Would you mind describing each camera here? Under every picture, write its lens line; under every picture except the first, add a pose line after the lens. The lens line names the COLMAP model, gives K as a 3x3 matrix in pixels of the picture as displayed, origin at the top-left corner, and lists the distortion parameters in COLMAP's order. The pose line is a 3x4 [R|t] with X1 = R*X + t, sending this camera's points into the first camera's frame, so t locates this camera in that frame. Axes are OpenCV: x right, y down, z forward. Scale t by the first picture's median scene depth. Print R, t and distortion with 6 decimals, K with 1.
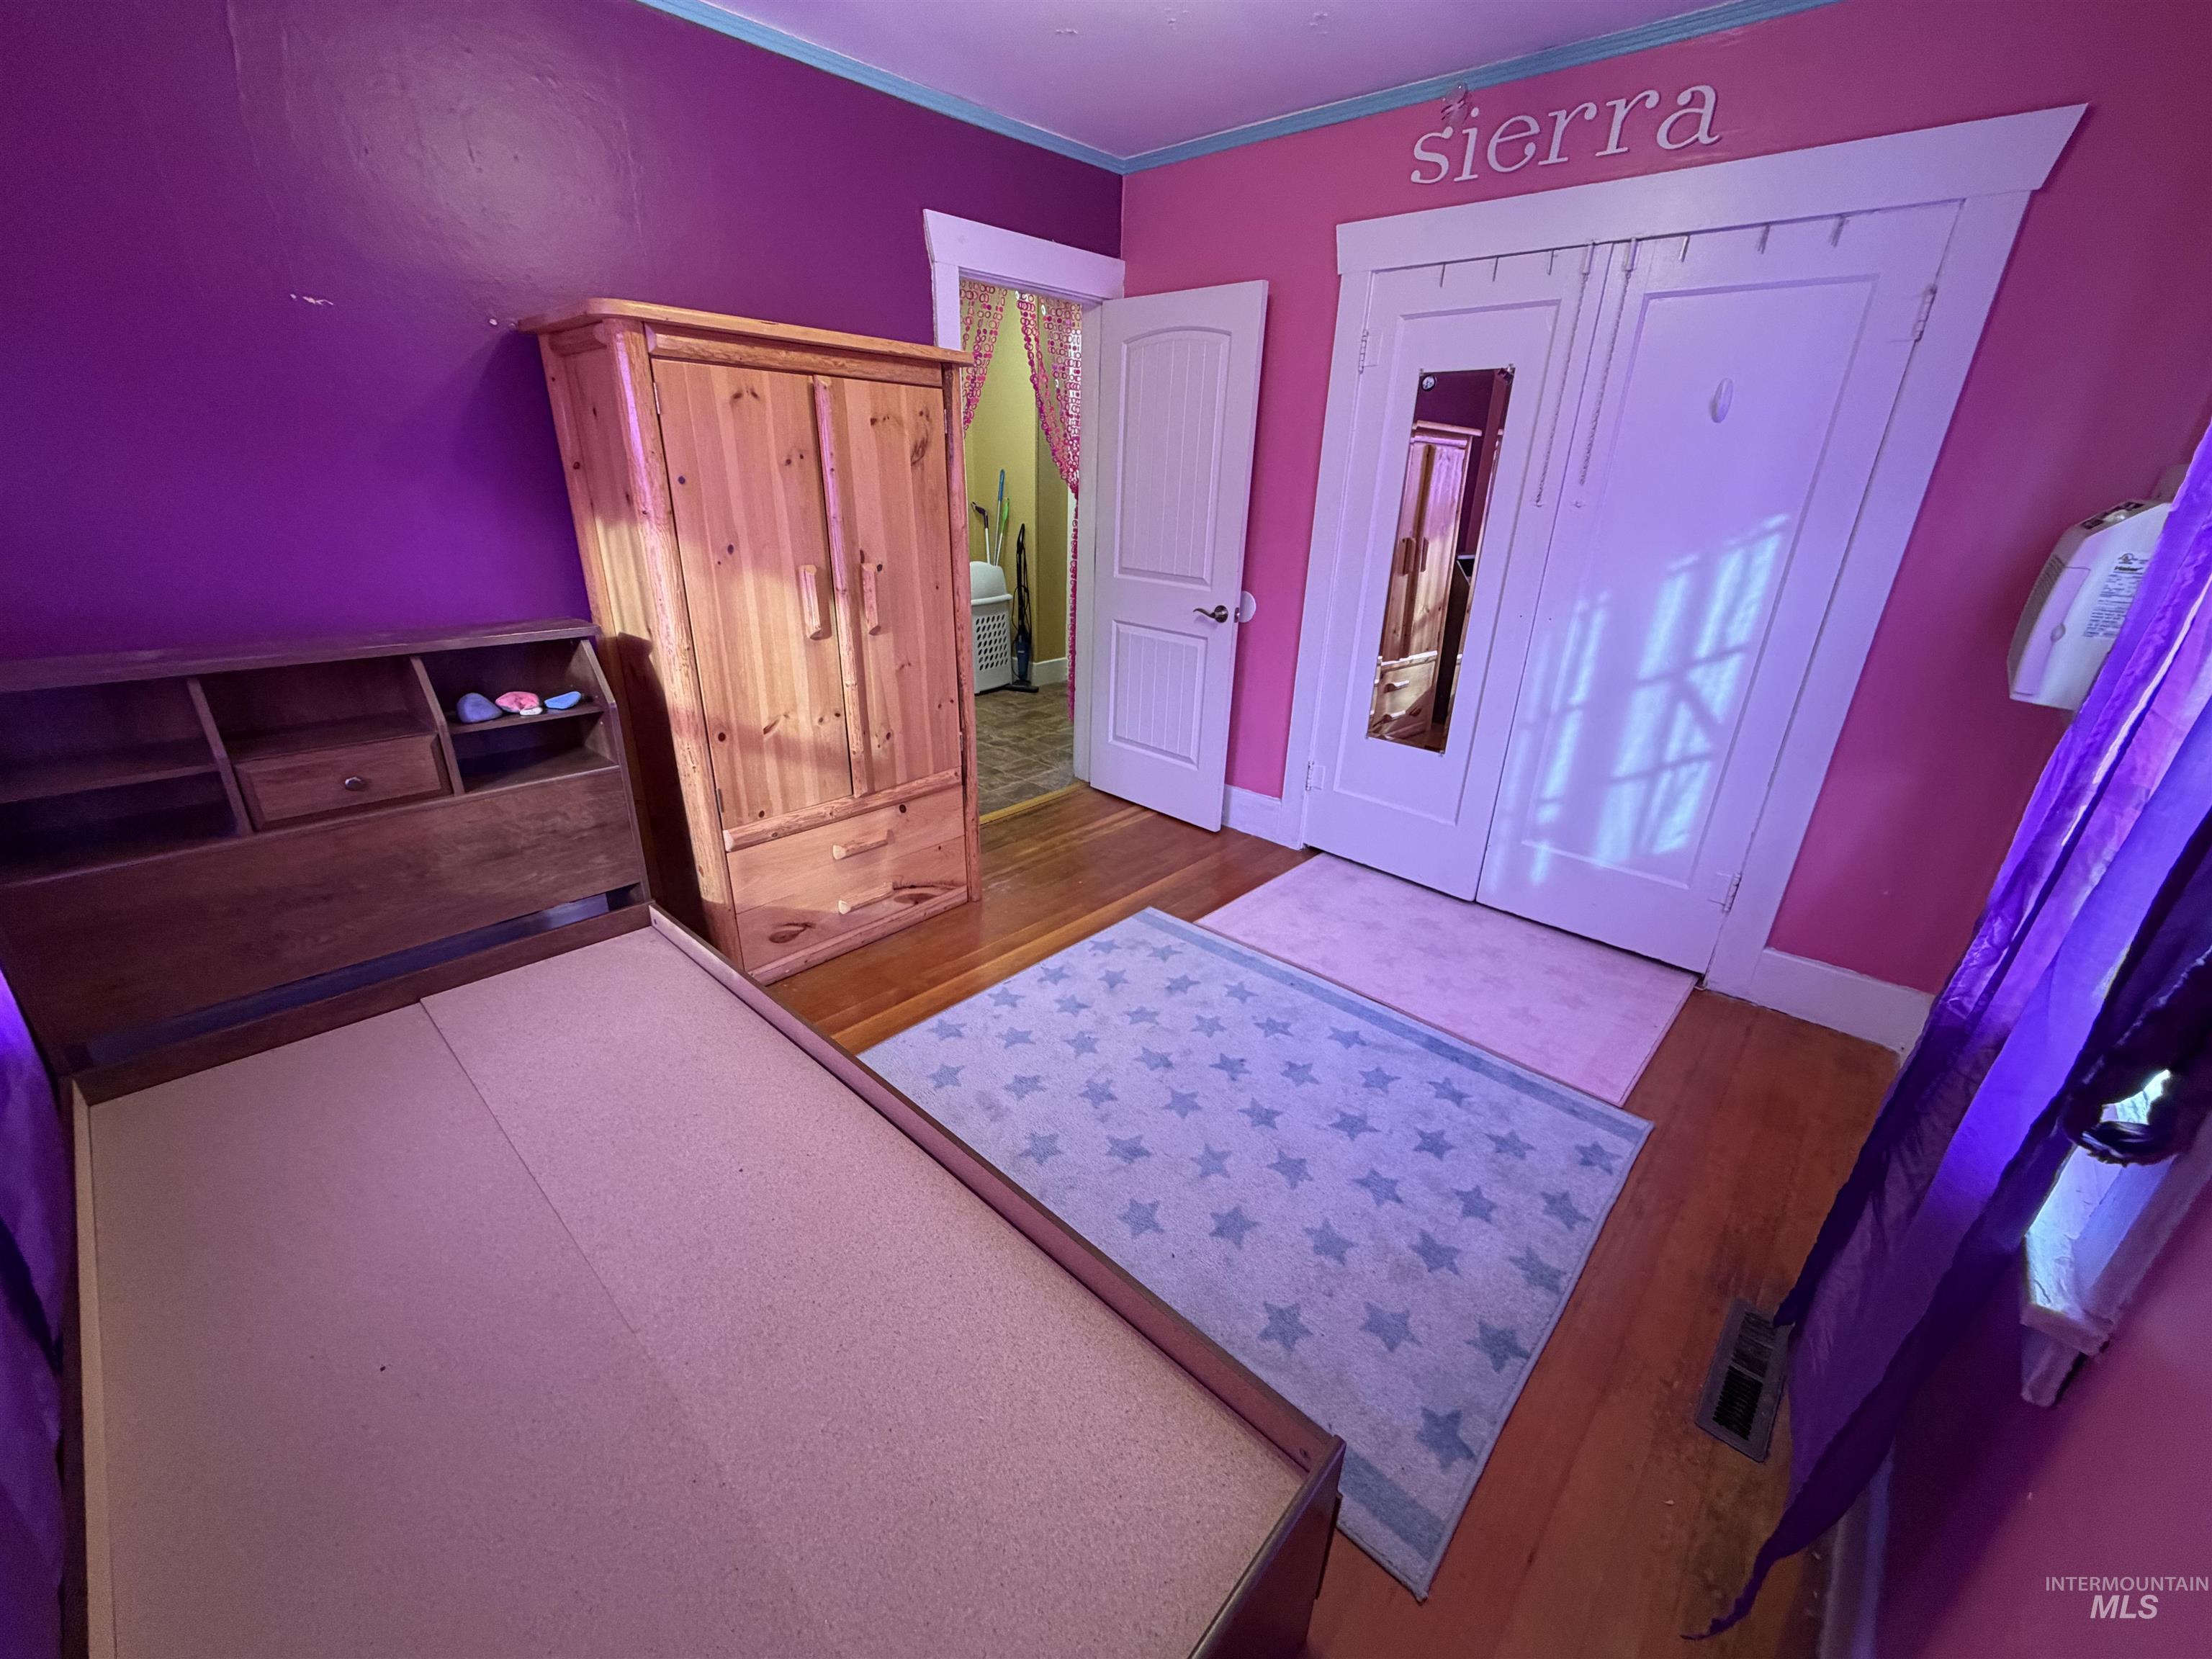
lens RADIAL K [[883.3, 0, 1100.1], [0, 883.3, 829.9], [0, 0, 1]] dist [0.000755, -0.000221]
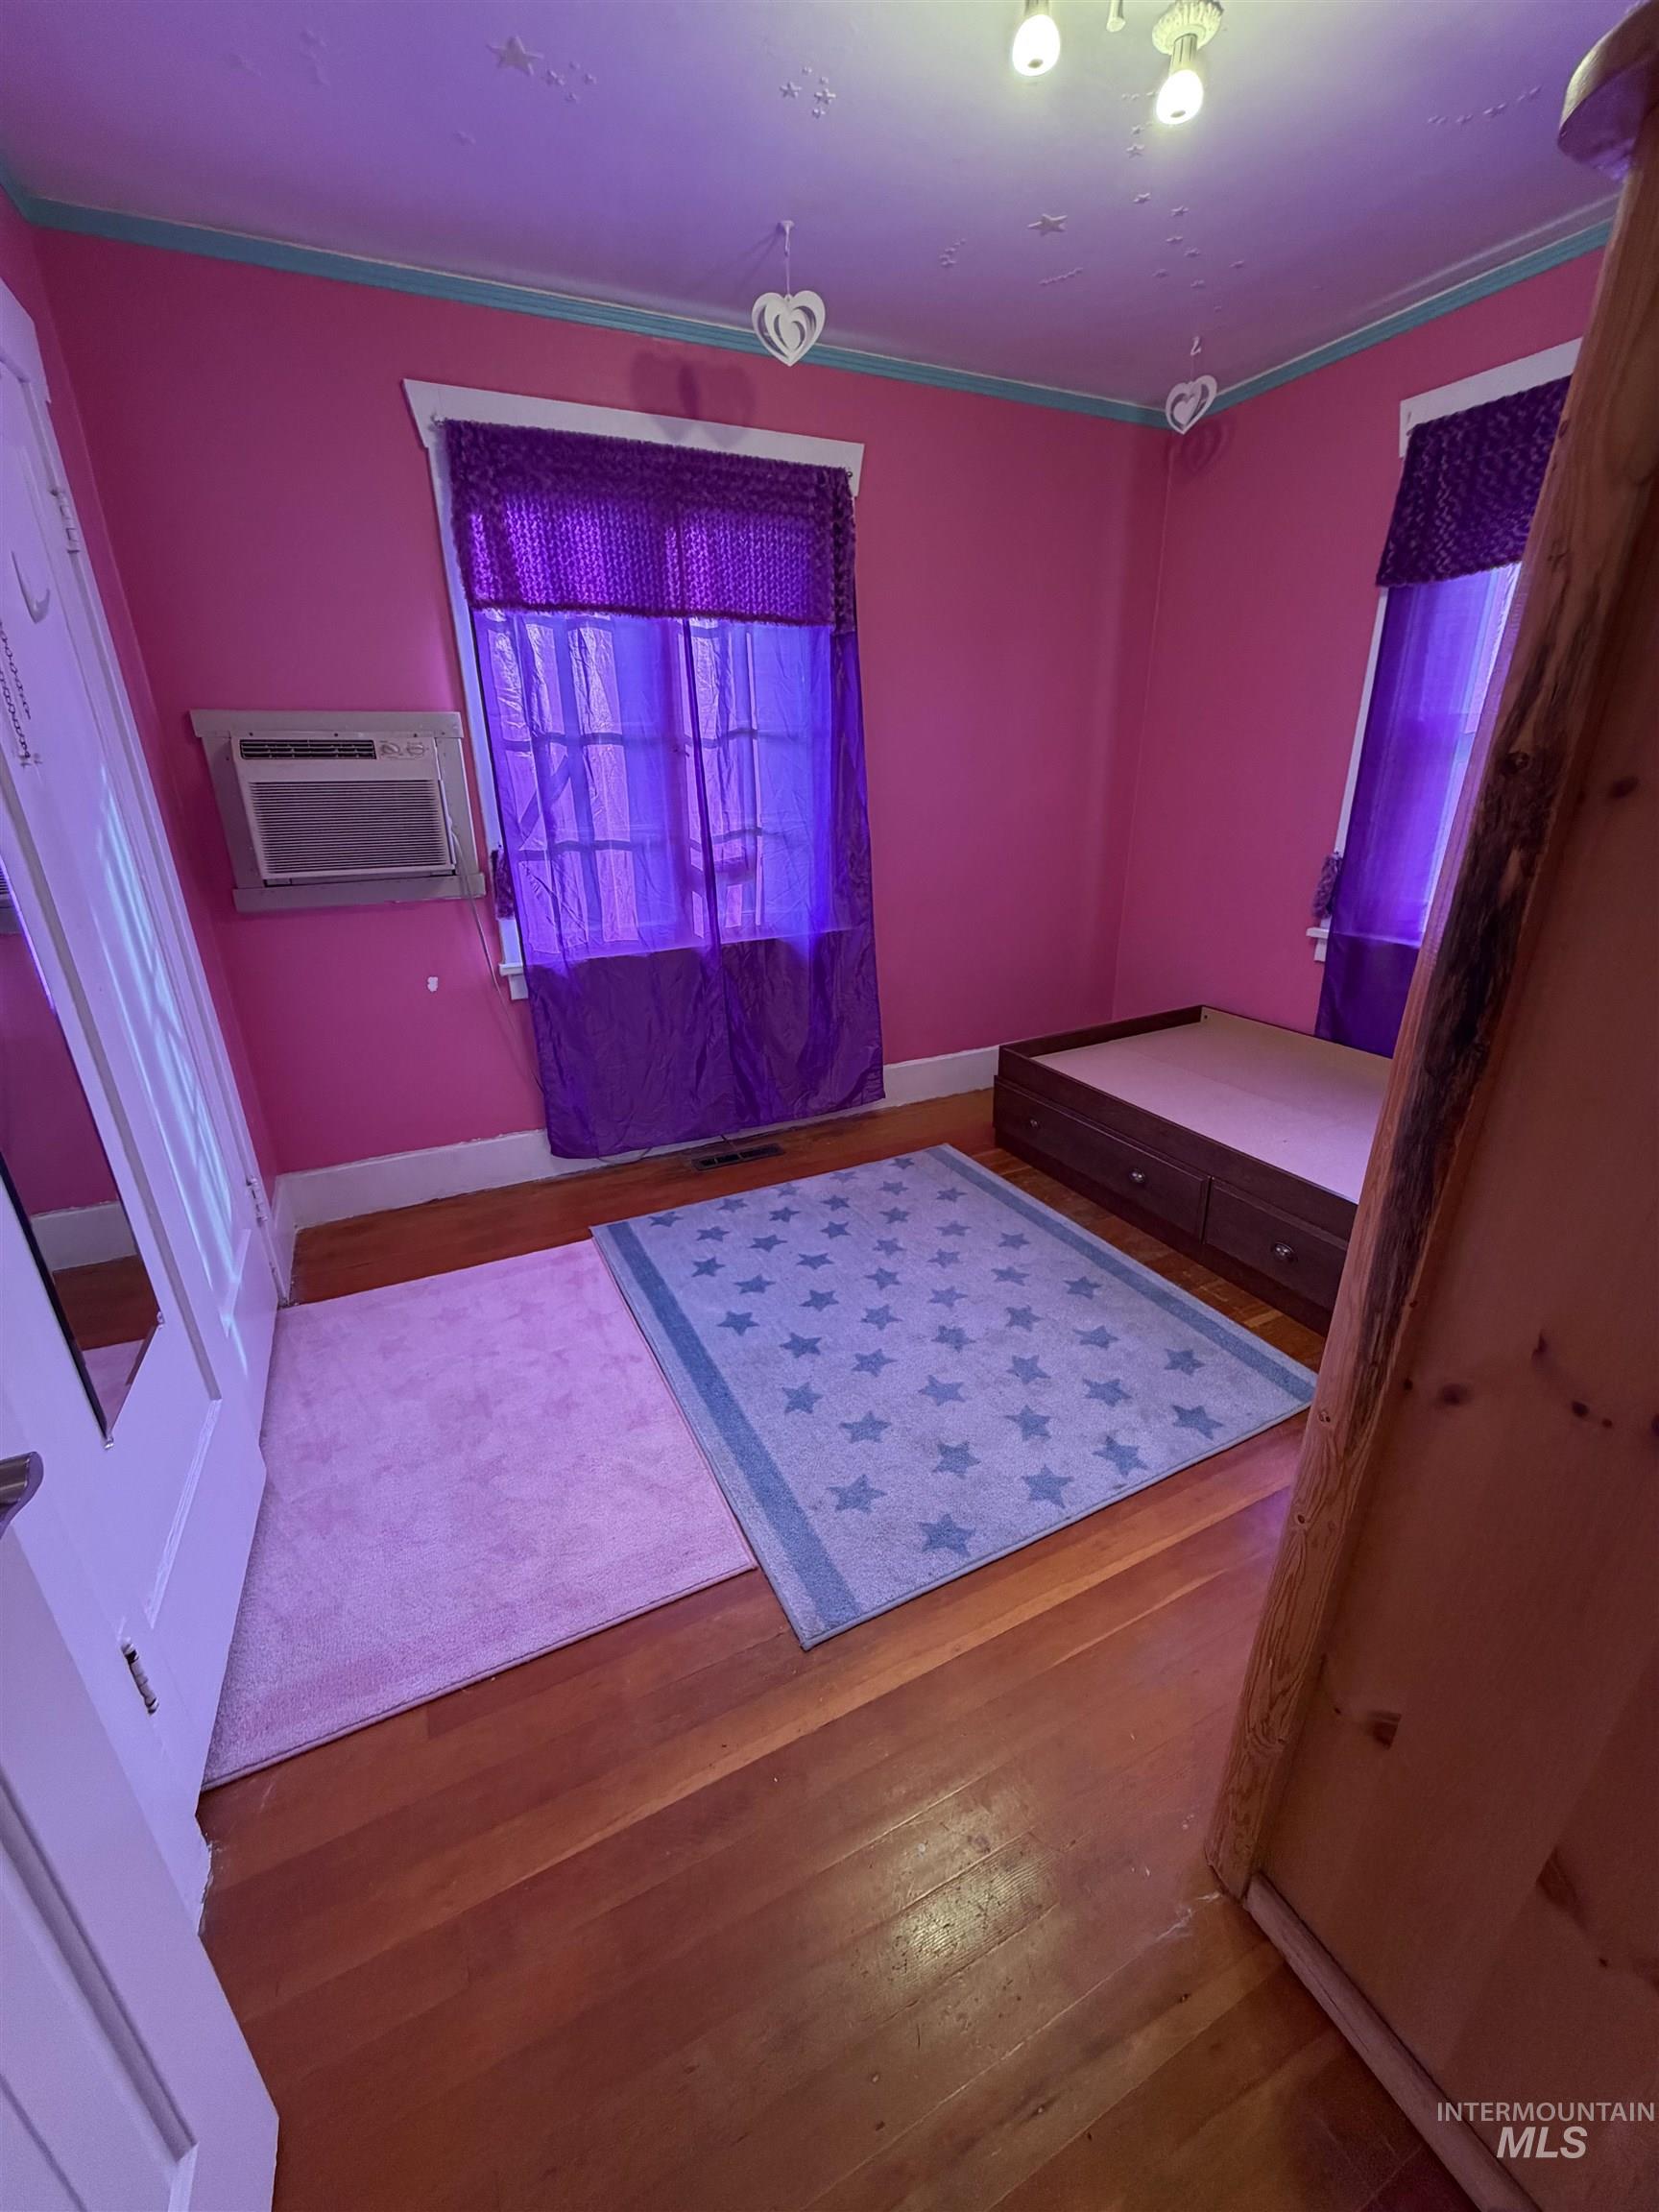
lens RADIAL K [[883.3, 0, 826.7], [0, 883.3, 1098.2], [0, 0, 1]] dist [0.000755, -0.000221]
pose [[-0.932607, -0.140788, 0.332299, -0.082330], [0.129080, 0.729733, 0.671438, -0.531558], [-0.337020, 0.669081, -0.662381, 1.372121]]
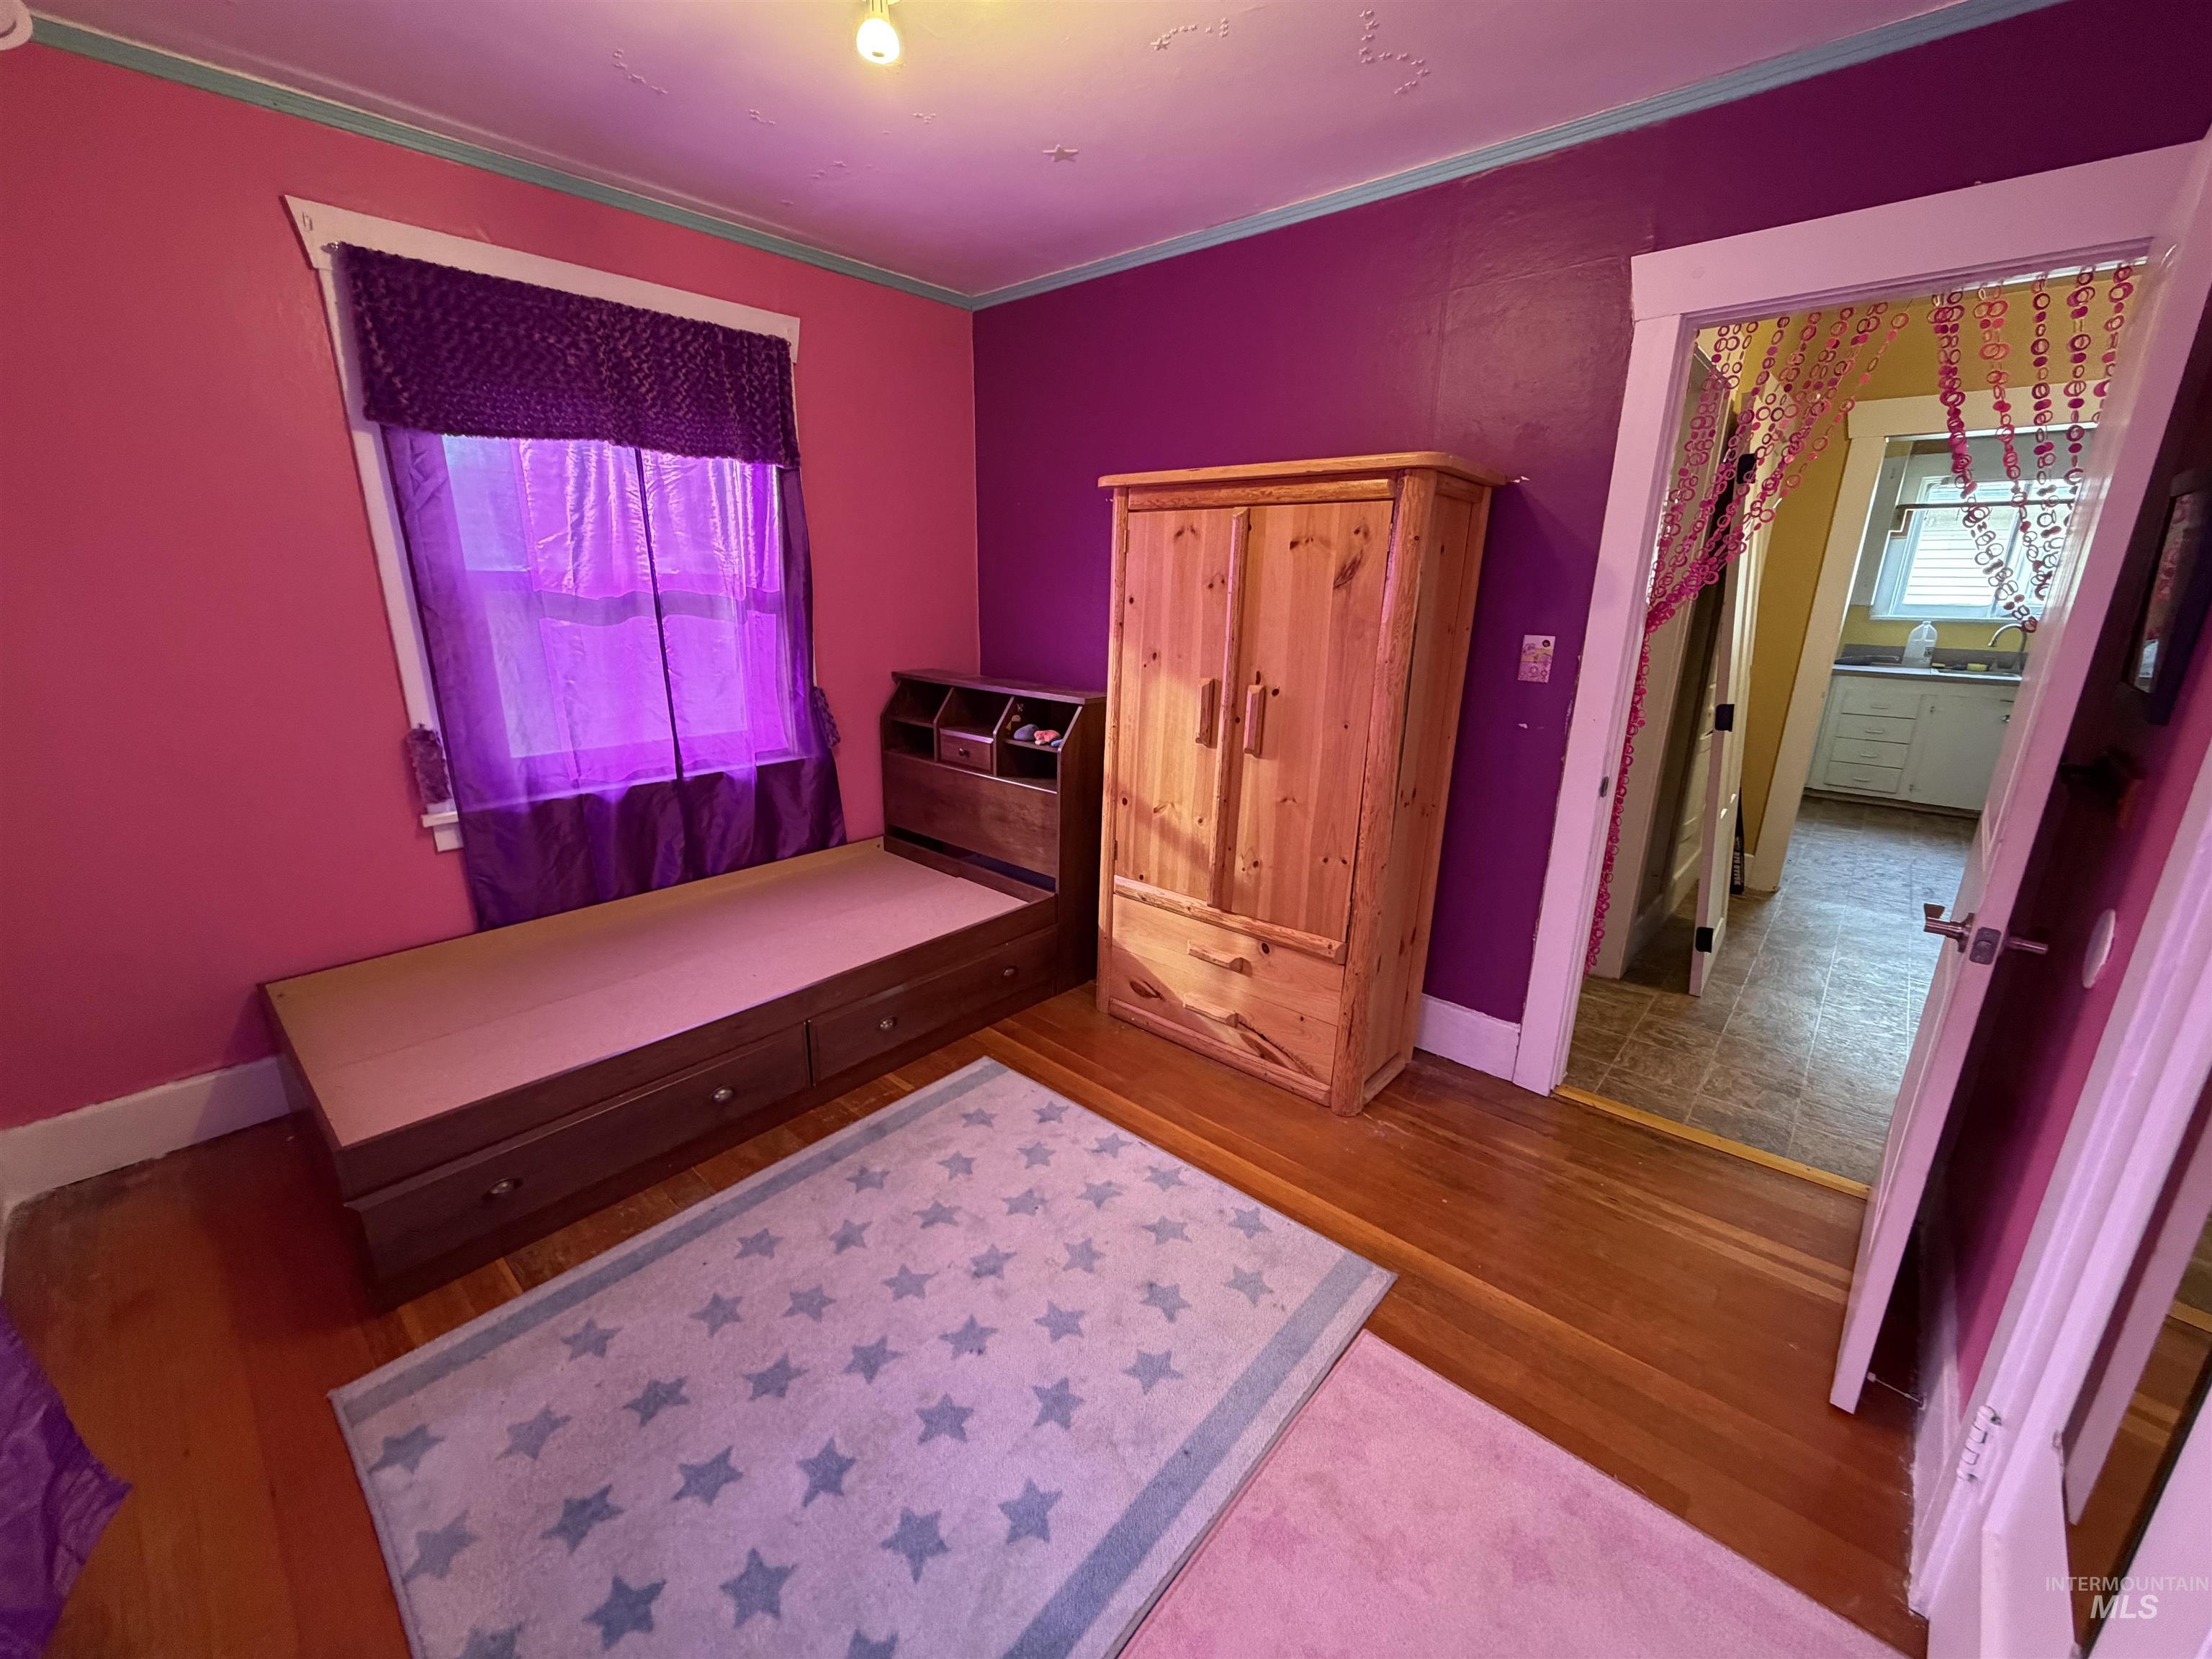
lens RADIAL K [[883.3, 0, 1100.1], [0, 883.3, 829.9], [0, 0, 1]] dist [0.000755, -0.000221]
pose [[0.011966, 0.247966, -0.968695, 0.702793], [-0.390728, 0.892902, 0.223738, -0.302471], [0.920429, 0.375818, 0.107572, 0.778349]]
